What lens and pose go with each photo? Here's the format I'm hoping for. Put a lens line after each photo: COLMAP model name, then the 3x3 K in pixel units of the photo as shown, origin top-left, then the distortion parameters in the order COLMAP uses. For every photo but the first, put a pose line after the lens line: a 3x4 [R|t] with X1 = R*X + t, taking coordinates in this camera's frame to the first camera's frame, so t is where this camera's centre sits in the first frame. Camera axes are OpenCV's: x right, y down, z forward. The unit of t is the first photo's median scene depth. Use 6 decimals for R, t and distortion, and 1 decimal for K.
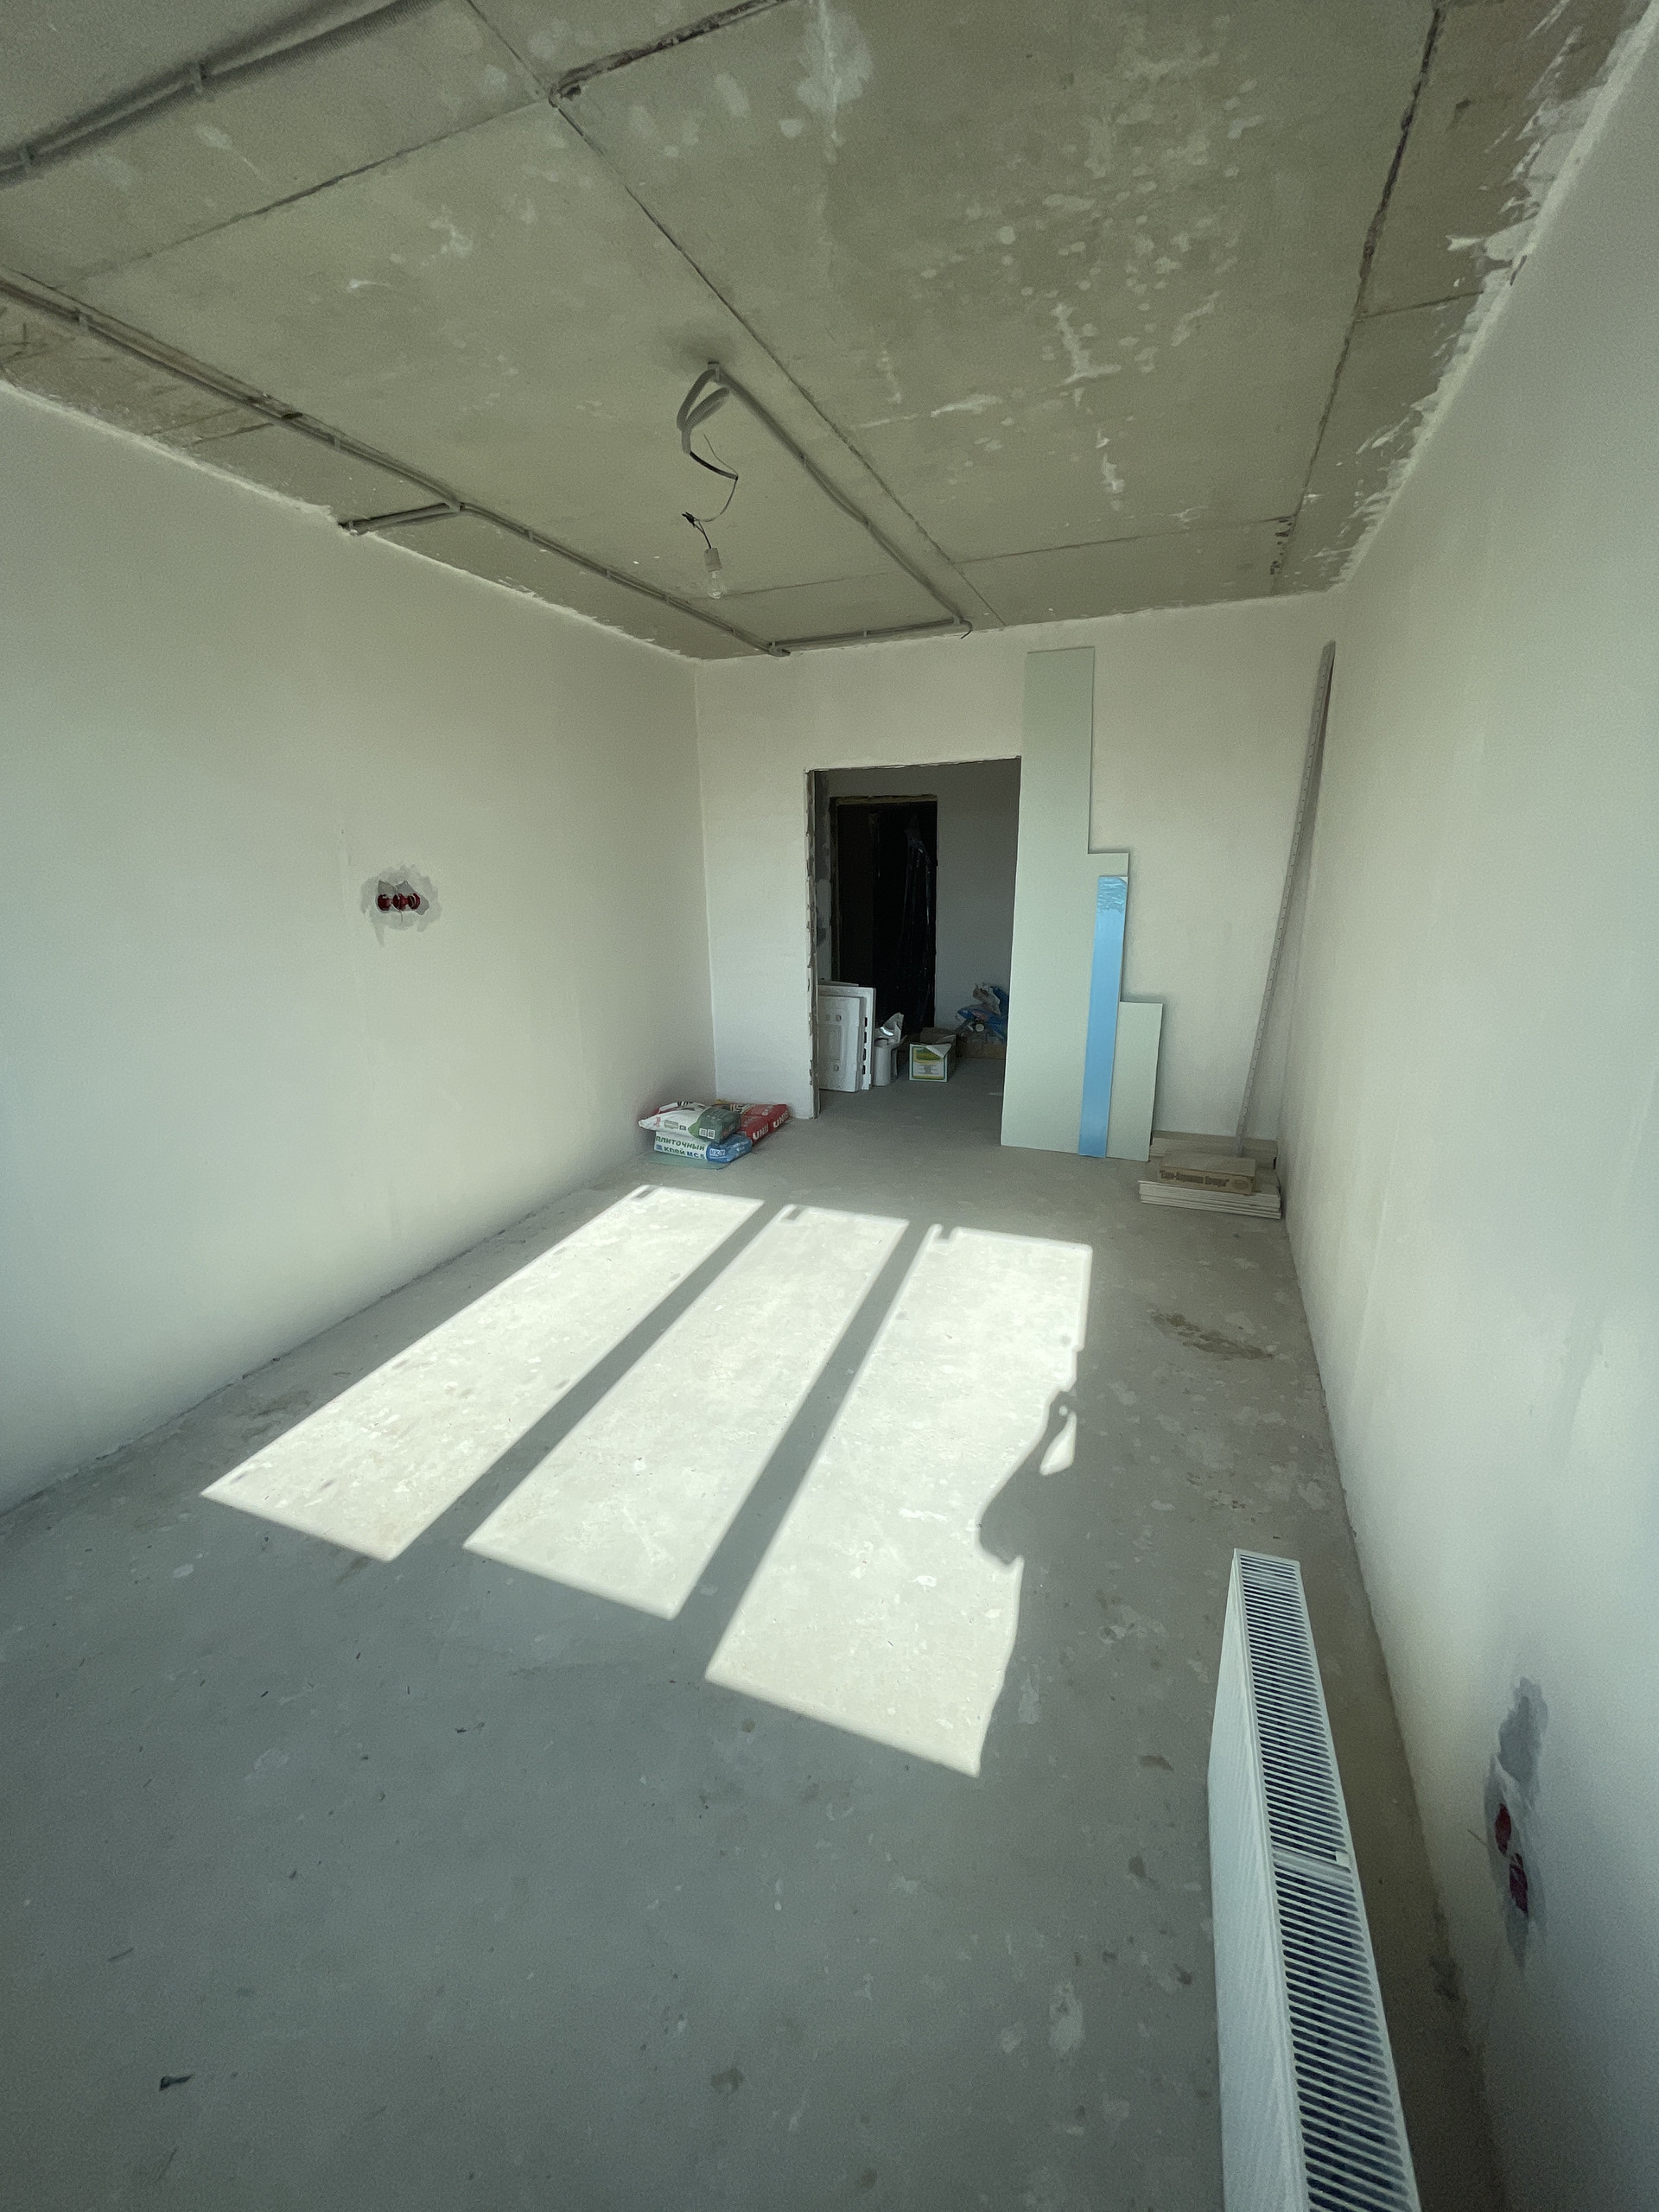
lens RADIAL K [[894.4, 0, 828.7], [0, 894.4, 1102.3], [0, 0, 1]] dist [0.000265, -0.000157]
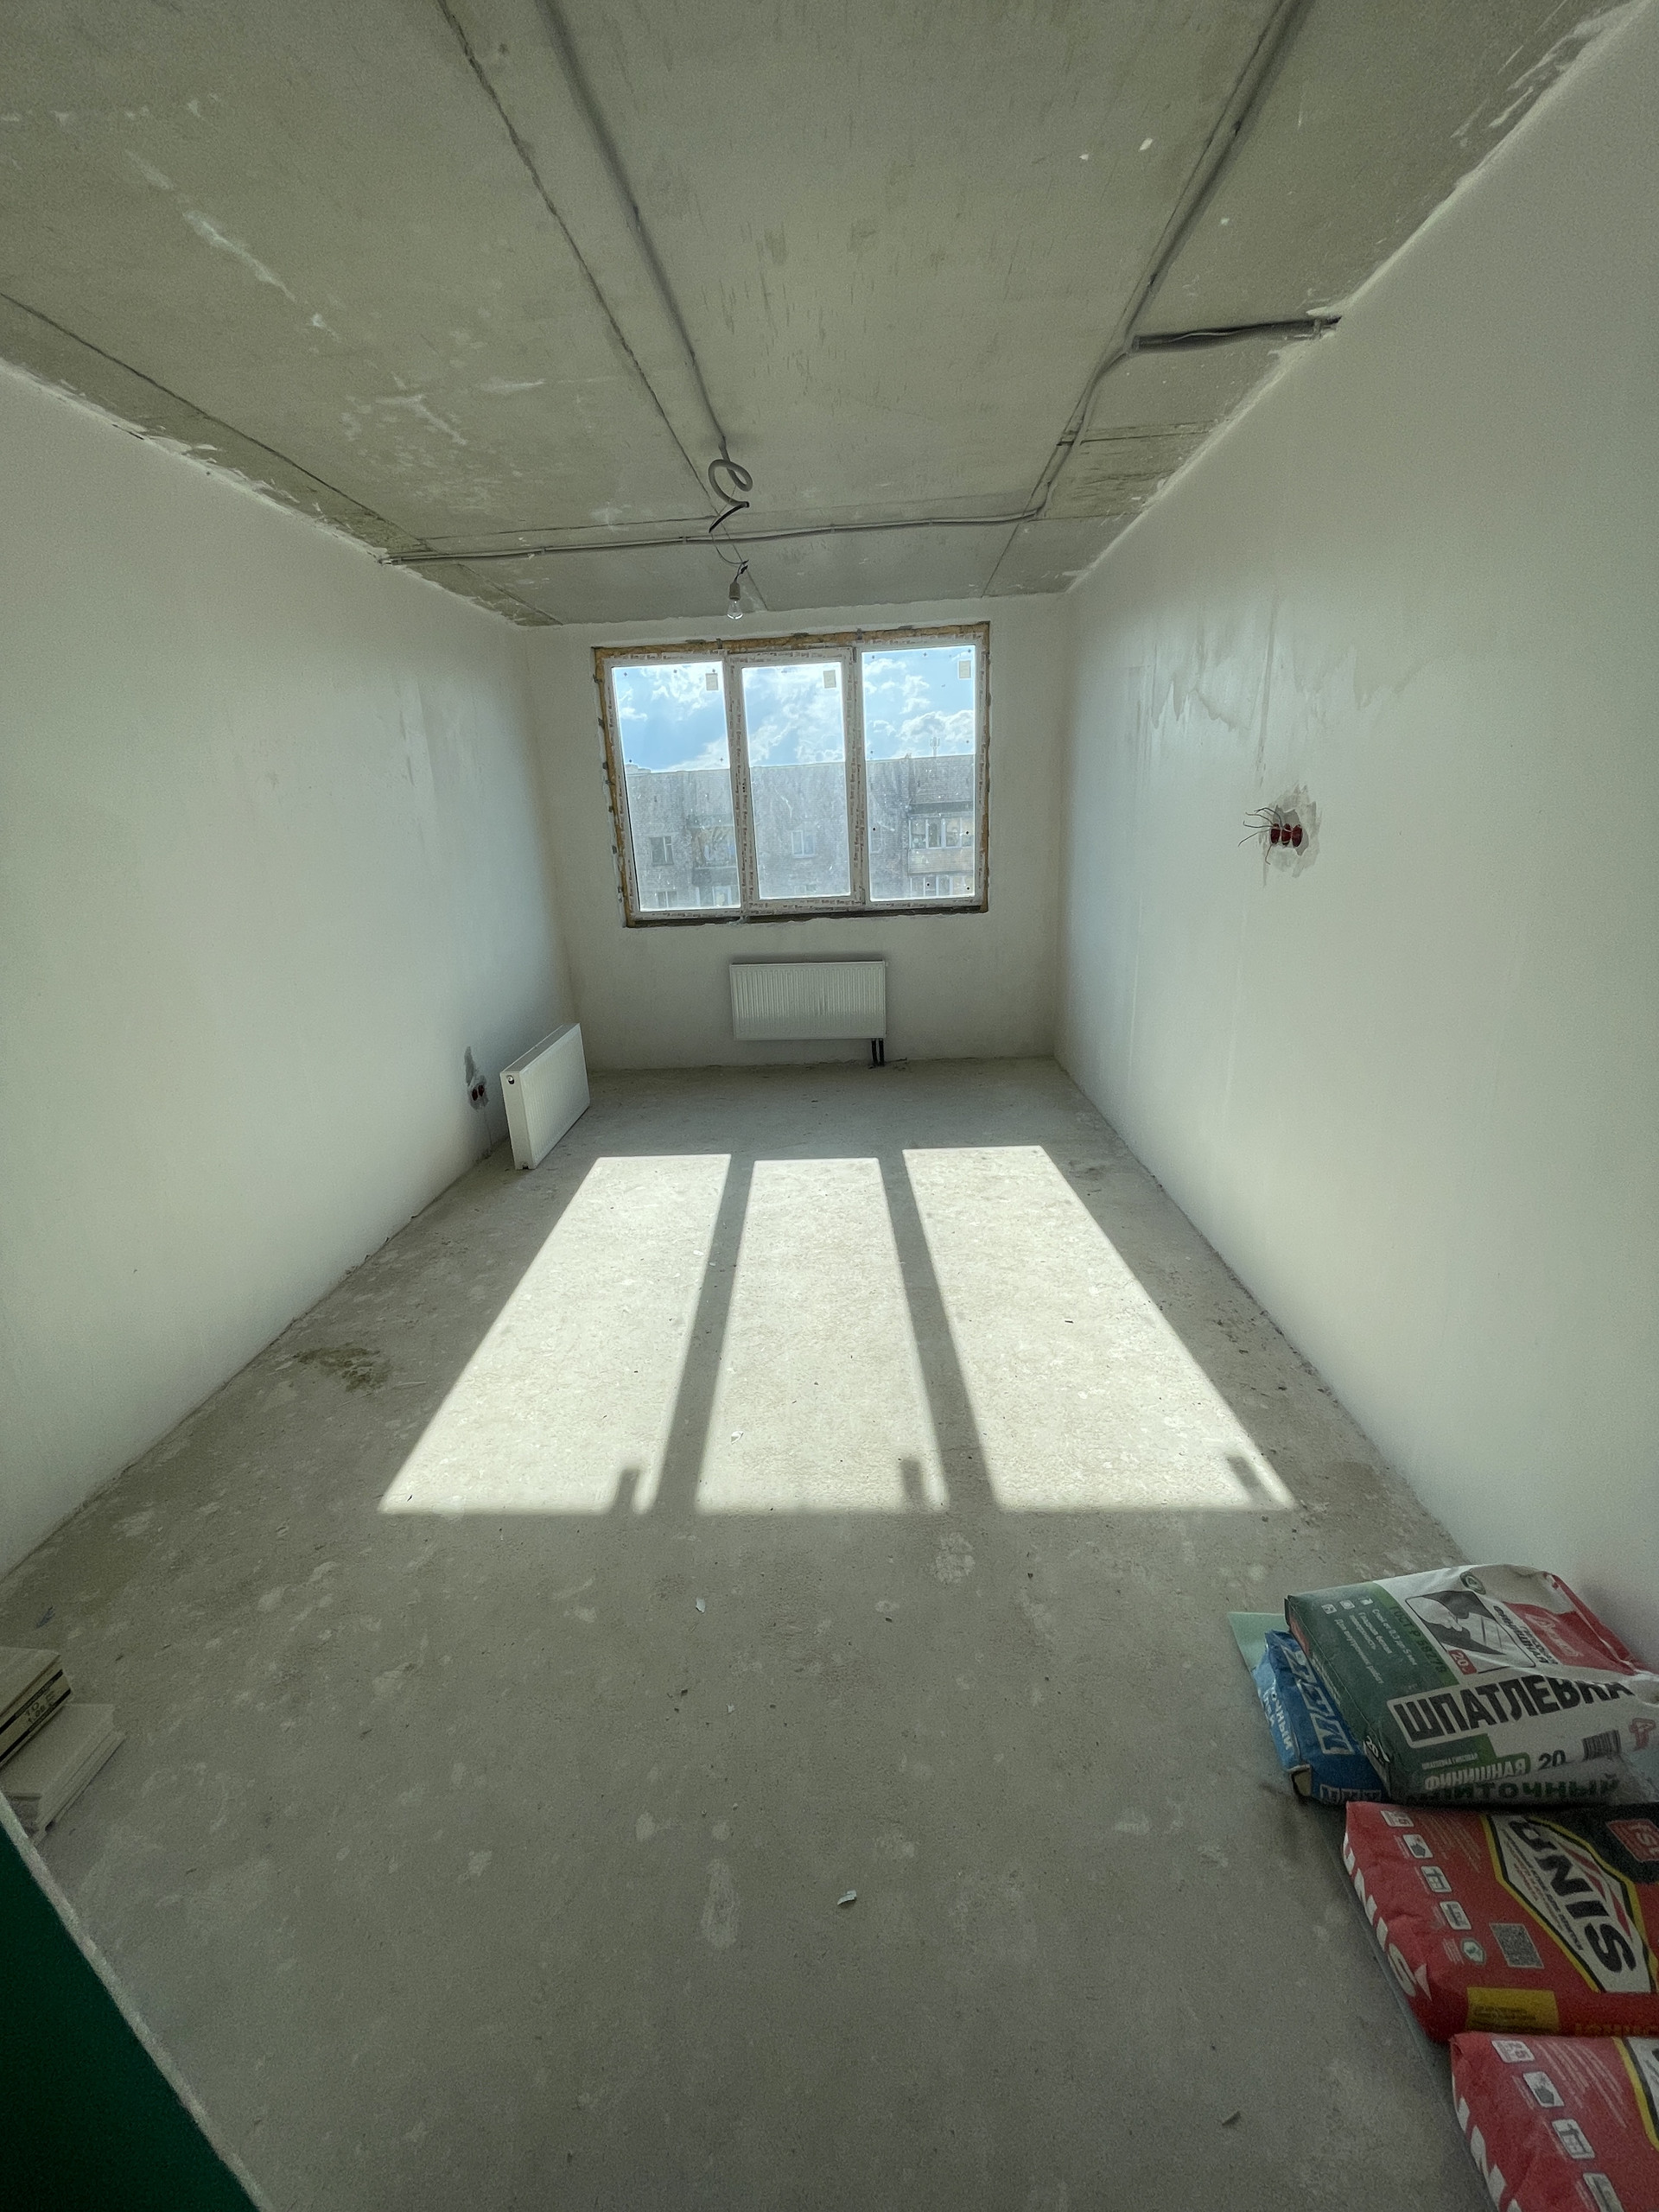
lens RADIAL K [[894.4, 0, 828.7], [0, 894.4, 1102.3], [0, 0, 1]] dist [0.000265, -0.000157]
pose [[-0.944130, 0.157422, -0.289545, 0.194597], [-0.025286, 0.841358, 0.539887, -0.533400], [0.328601, 0.517045, -0.790371, 1.954166]]
